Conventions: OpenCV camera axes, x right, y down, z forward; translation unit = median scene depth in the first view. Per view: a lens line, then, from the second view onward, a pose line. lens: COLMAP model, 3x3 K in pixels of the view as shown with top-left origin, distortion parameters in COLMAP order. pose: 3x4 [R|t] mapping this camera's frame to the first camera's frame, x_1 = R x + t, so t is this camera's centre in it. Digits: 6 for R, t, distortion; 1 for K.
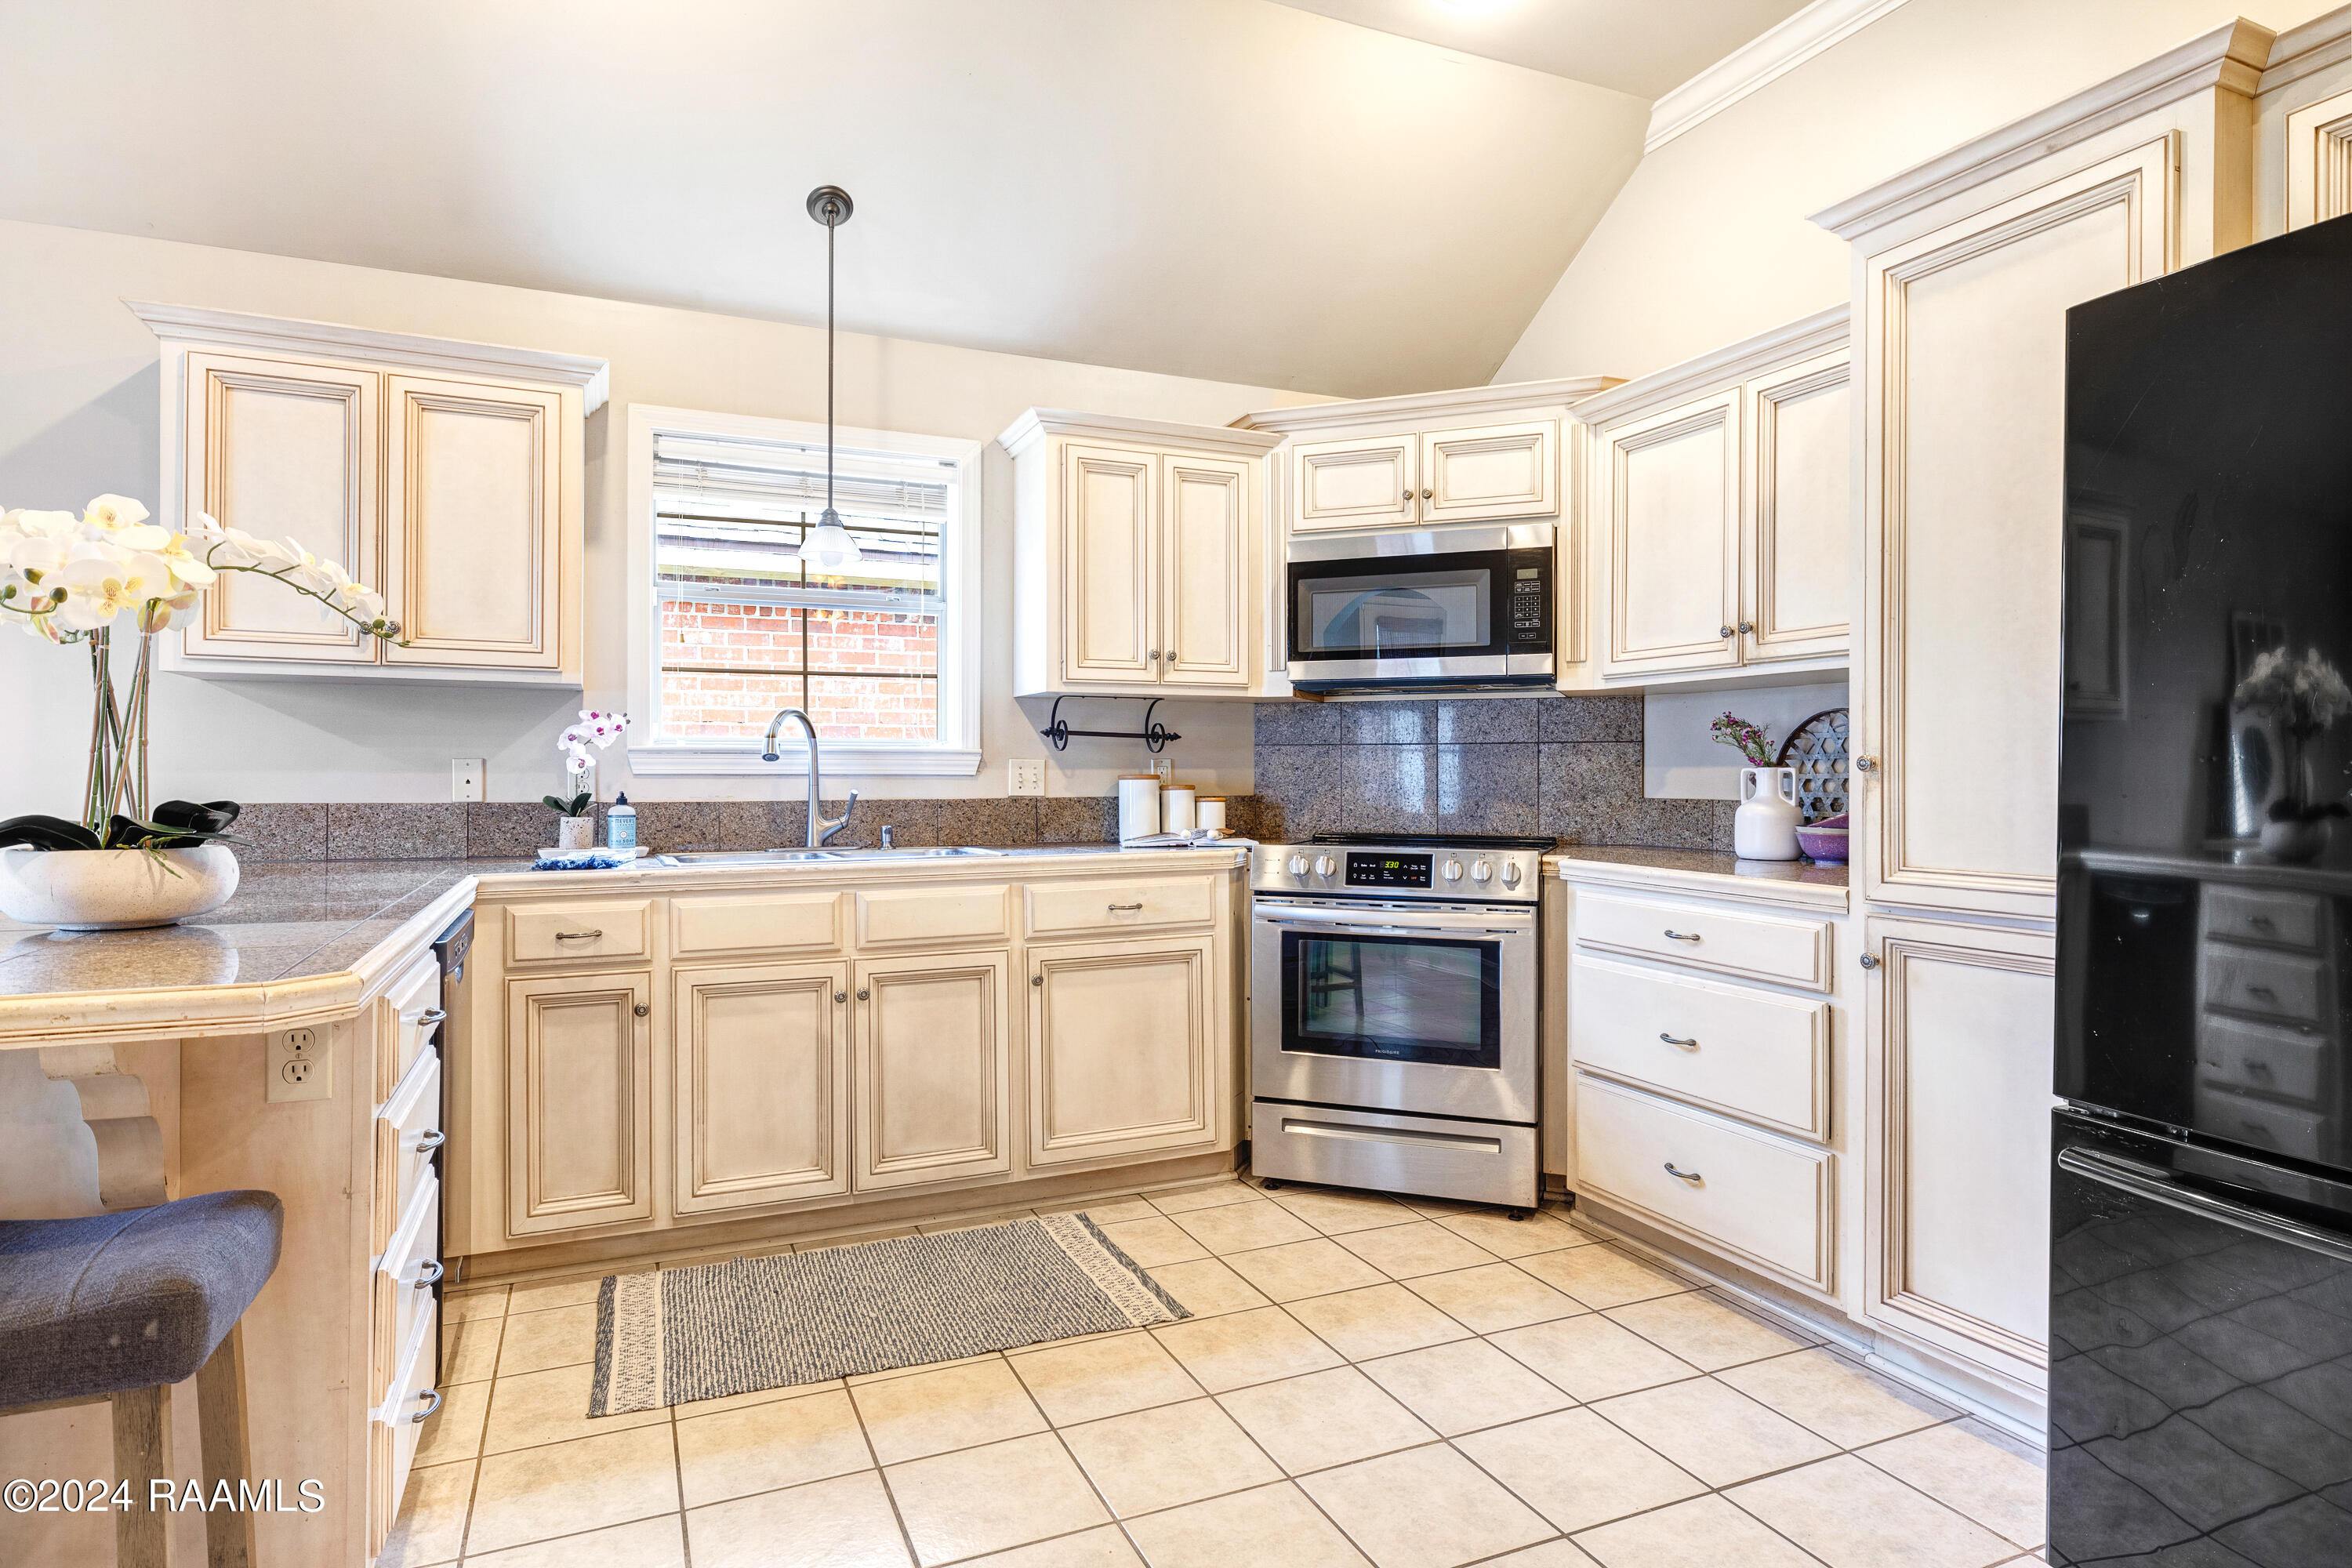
lens RADIAL K [[1290.3, 0, 1176.5], [0, 1290.3, 775.3], [0, 0, 1]] dist [-0.002250, -0.000329]
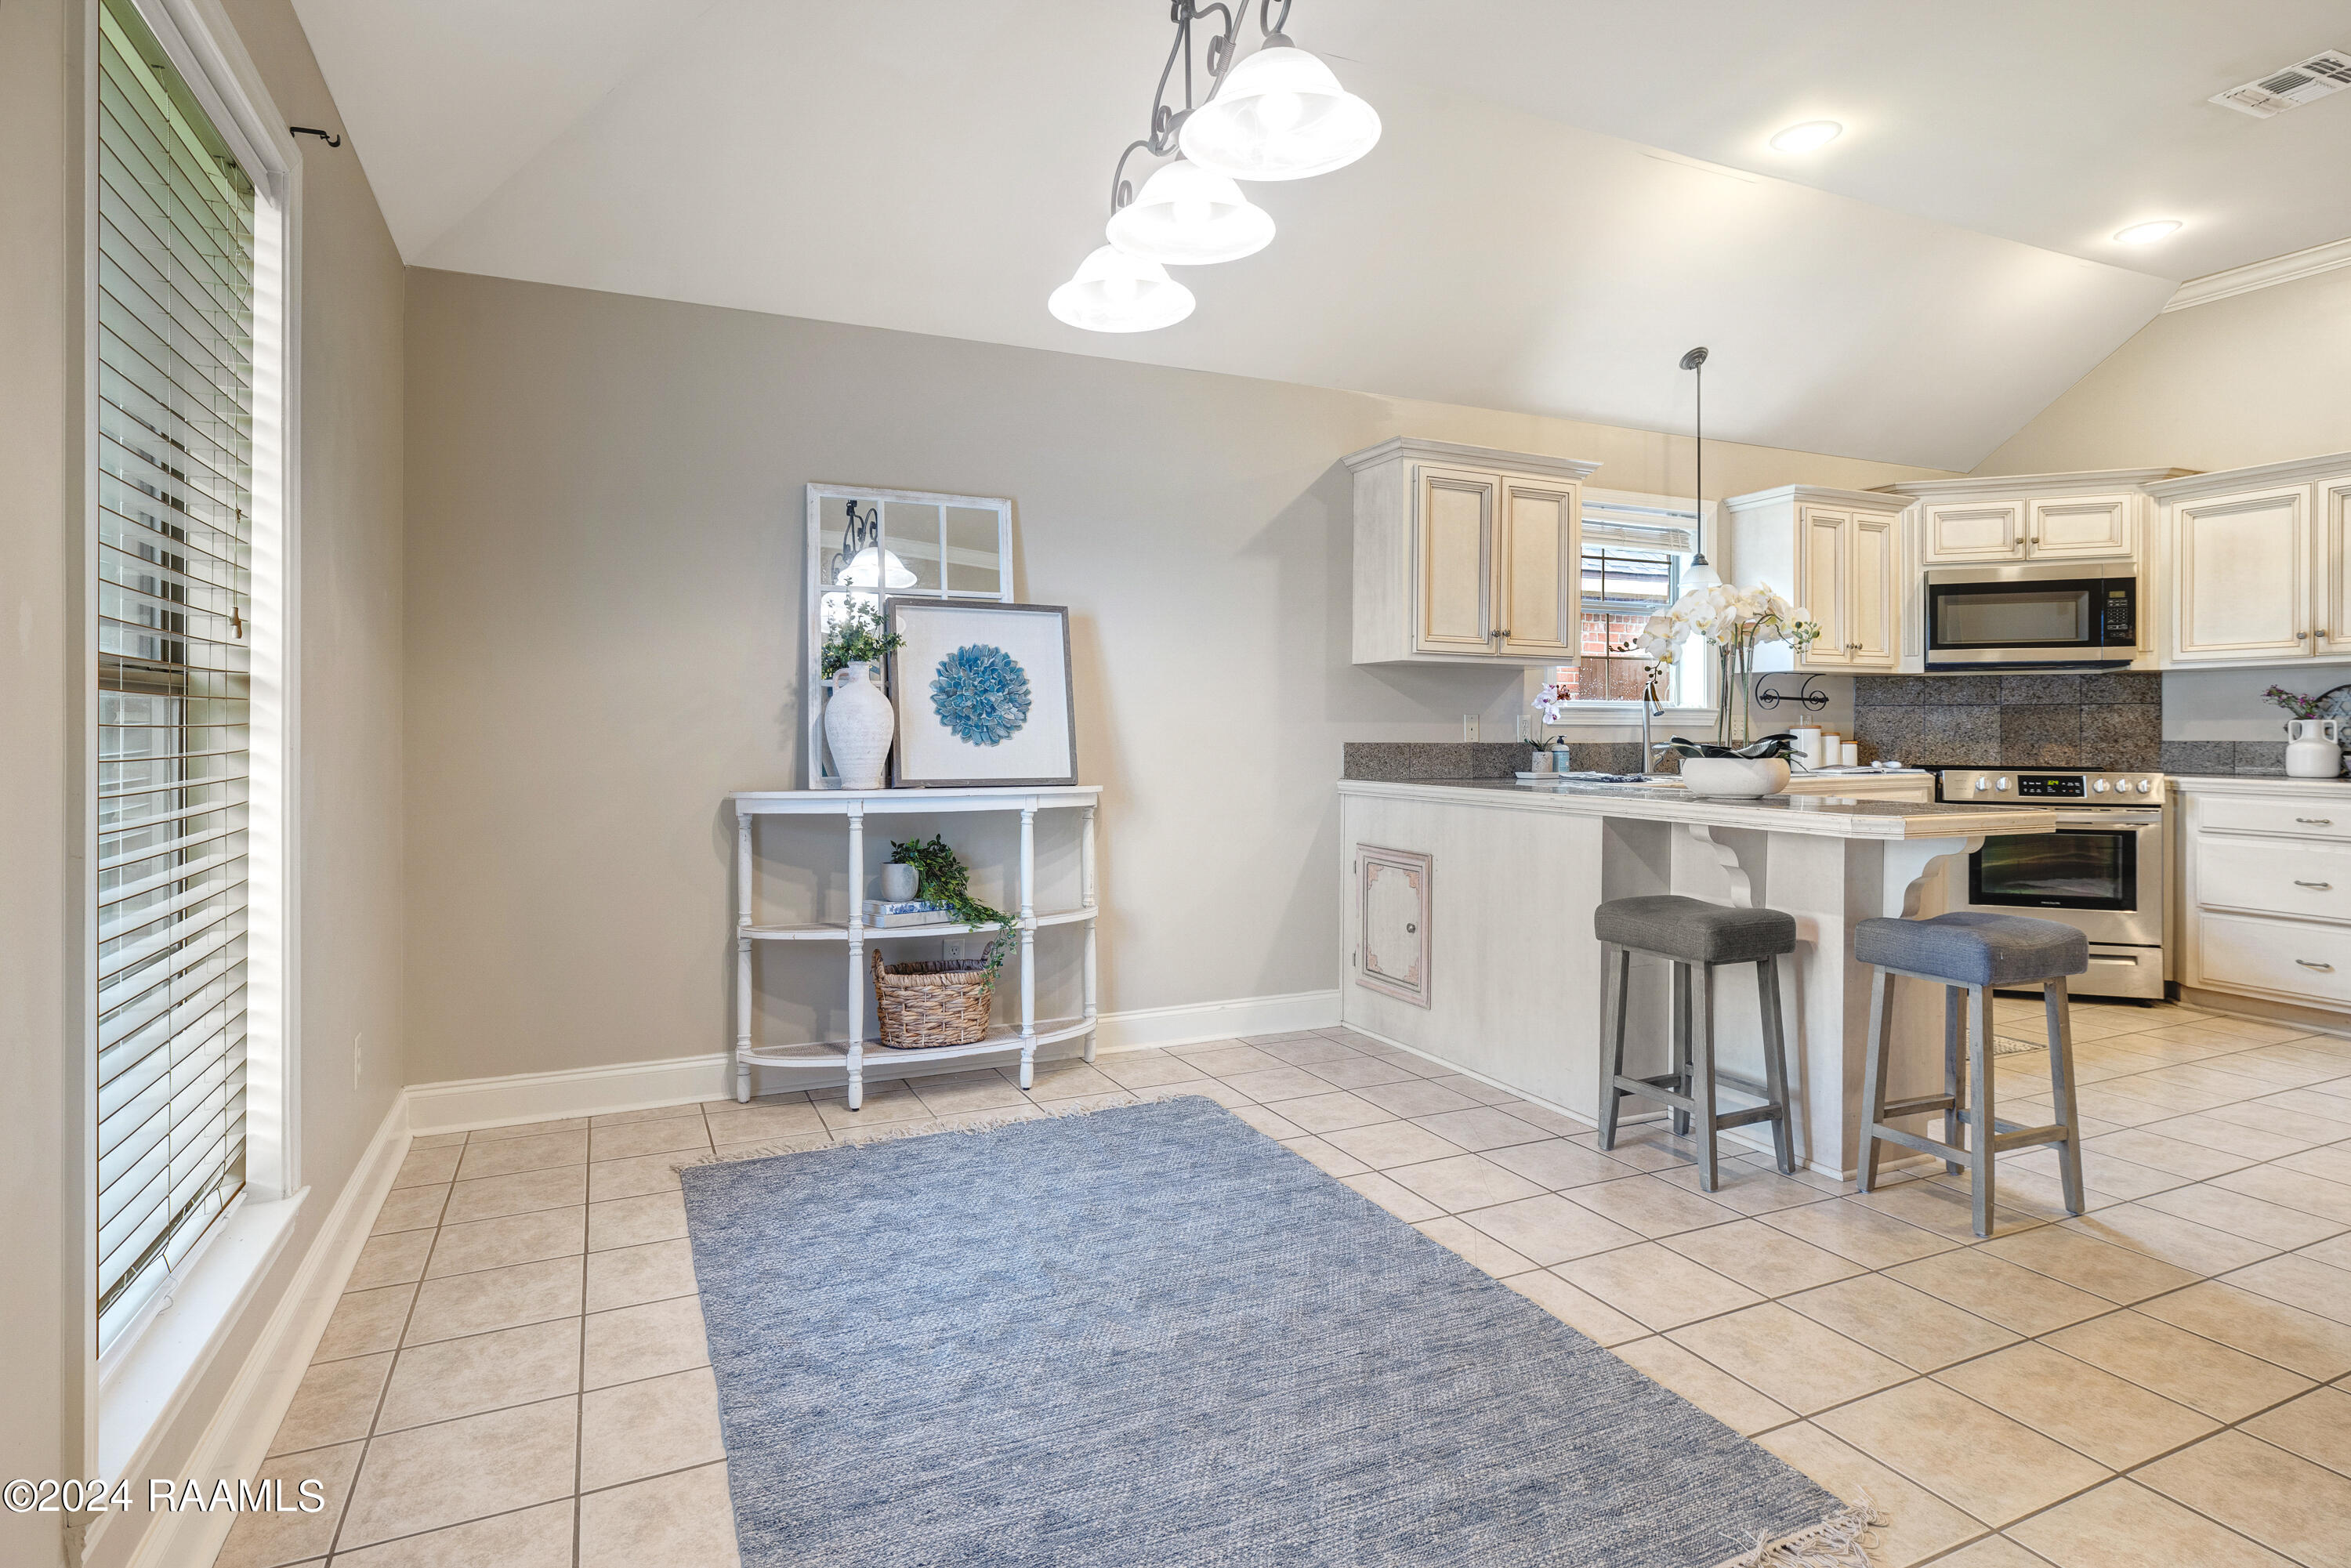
lens RADIAL K [[1227.8, 0, 1162.7], [0, 1227.8, 724.4], [0, 0, 1]] dist [0.000750, 0.000077]
pose [[0.999822, 0.000086, 0.018893, -0.935535], [0.000050, 0.999974, -0.007187, 0.009584], [-0.018893, 0.007187, 0.999796, -0.462421]]
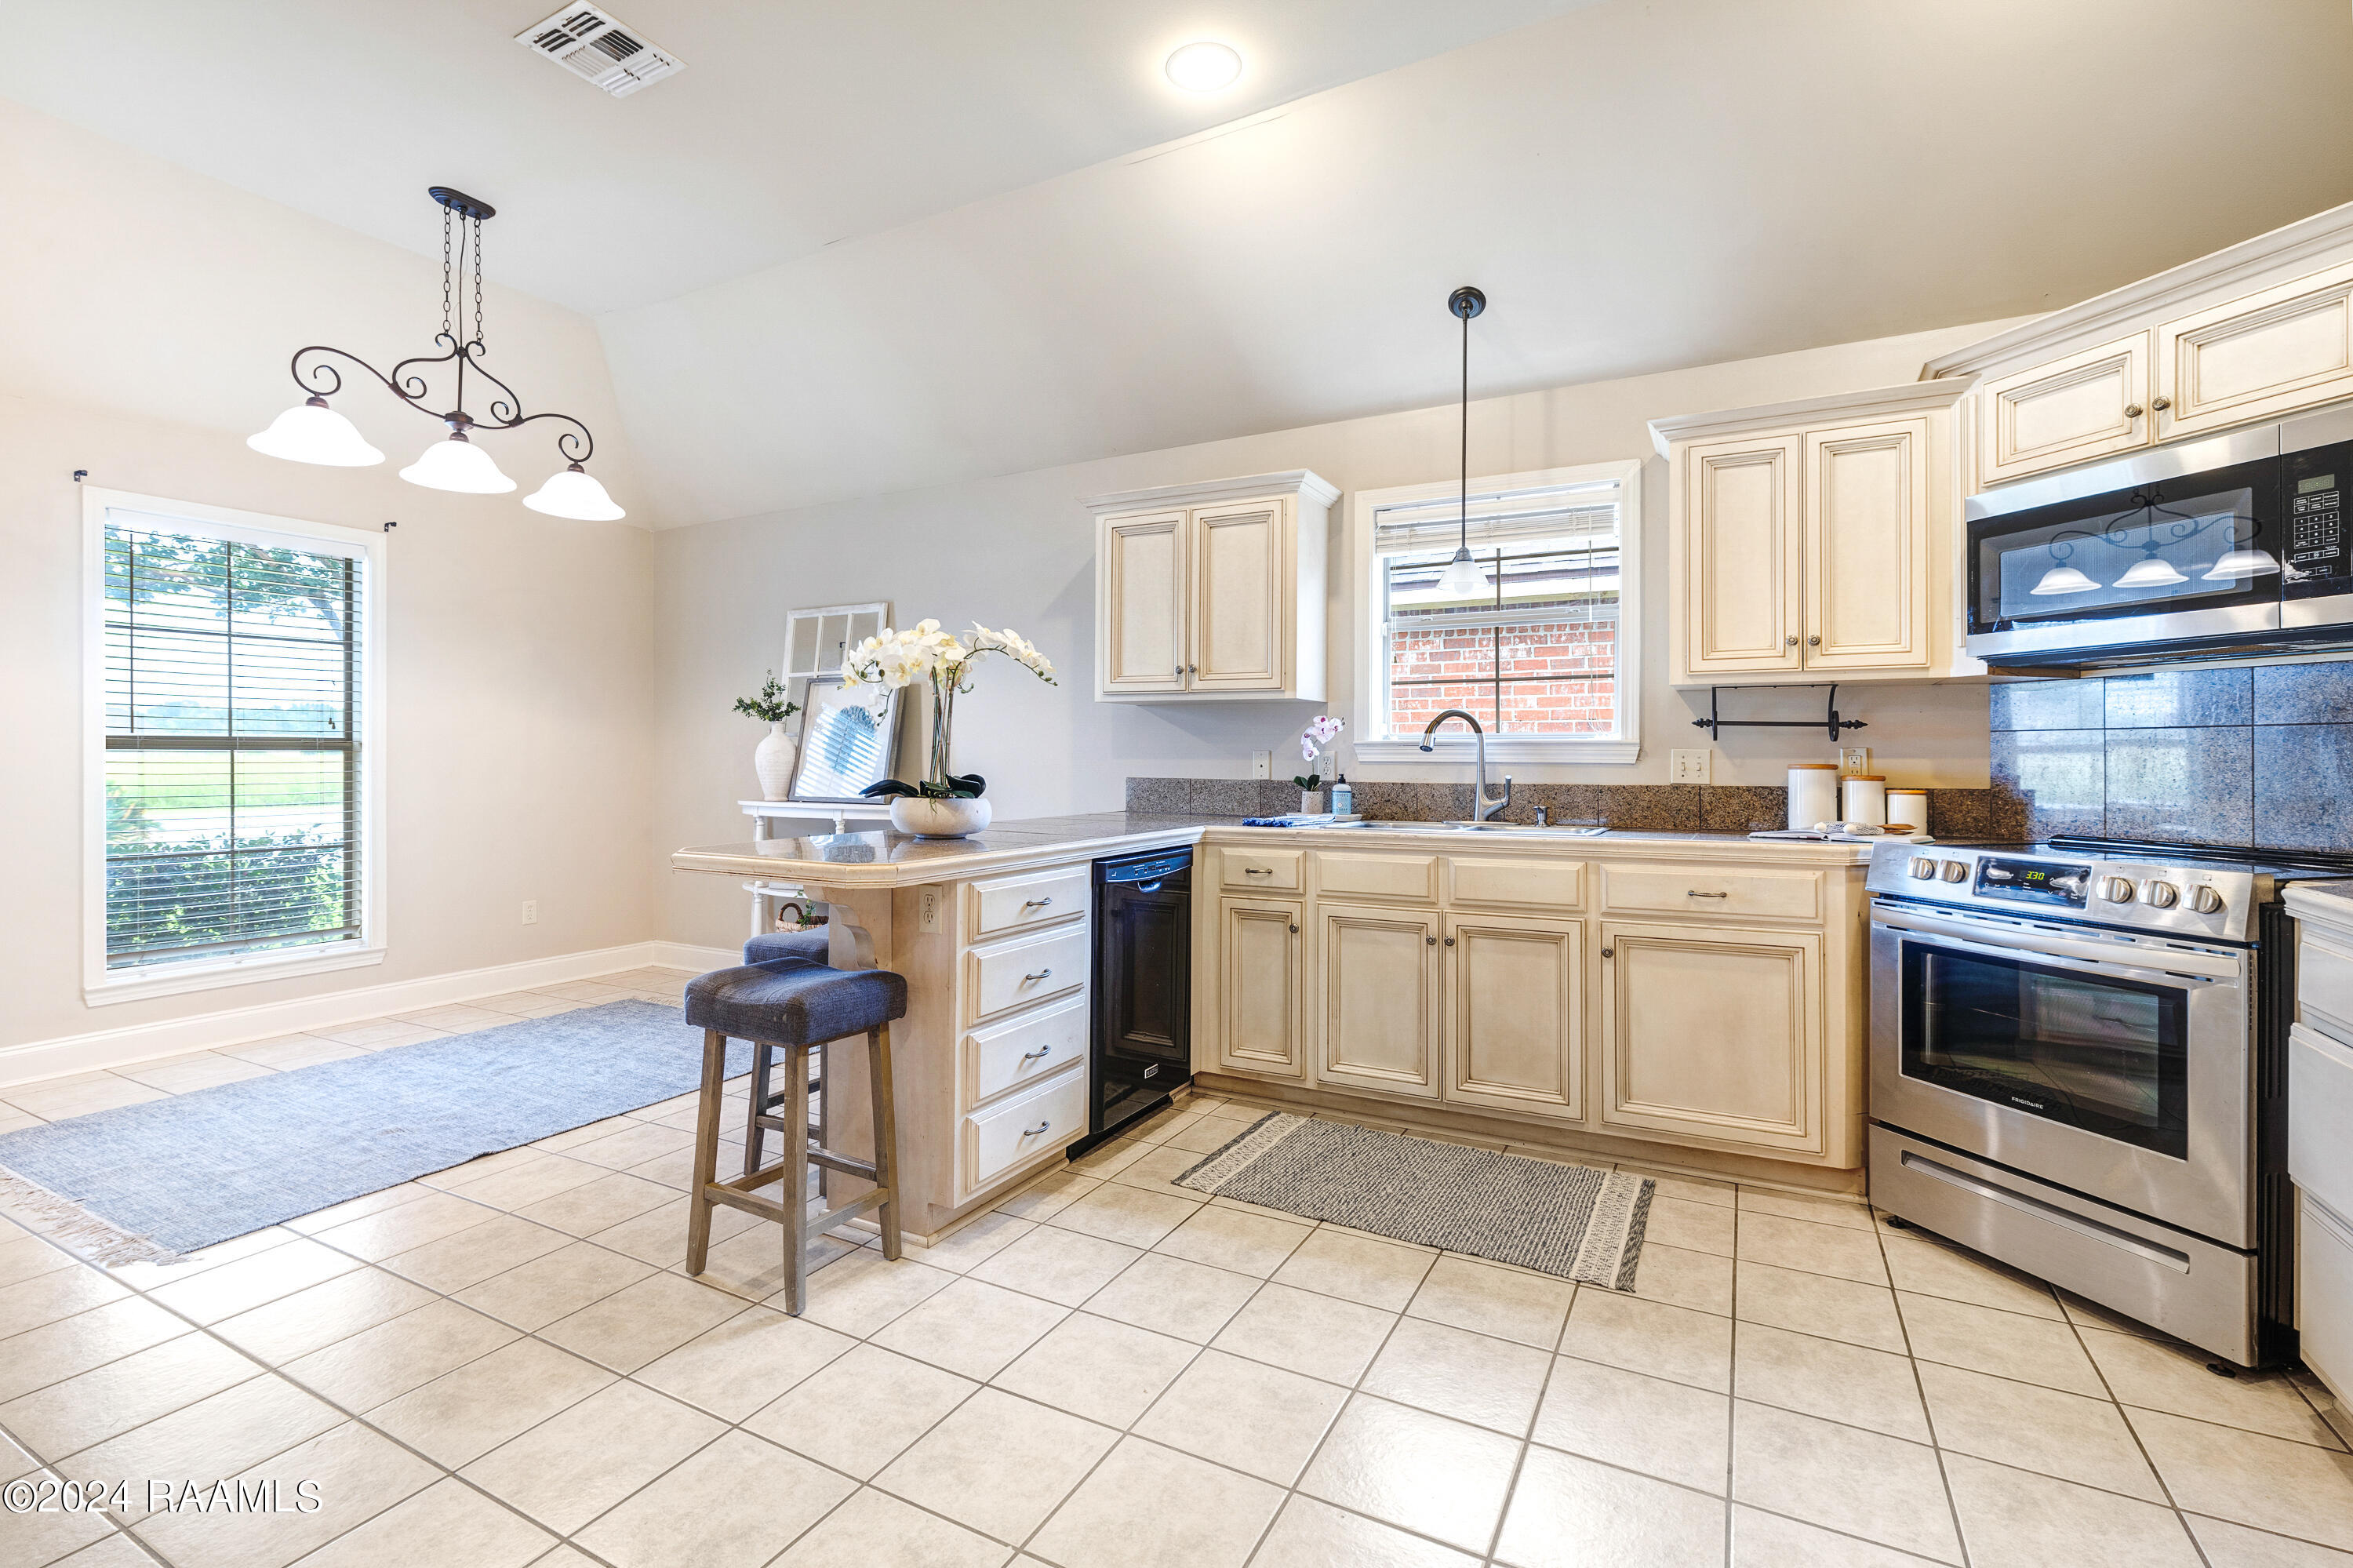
lens RADIAL K [[1069.7, 0, 1170.4], [0, 1069.7, 756.5], [0, 0, 1]] dist [-0.001625, 0.000181]
pose [[0.612010, 0.000727, -0.790849, 0.367635], [-0.004250, 0.999988, -0.002369, -0.002710], [0.790838, 0.004811, 0.612006, 0.149625]]
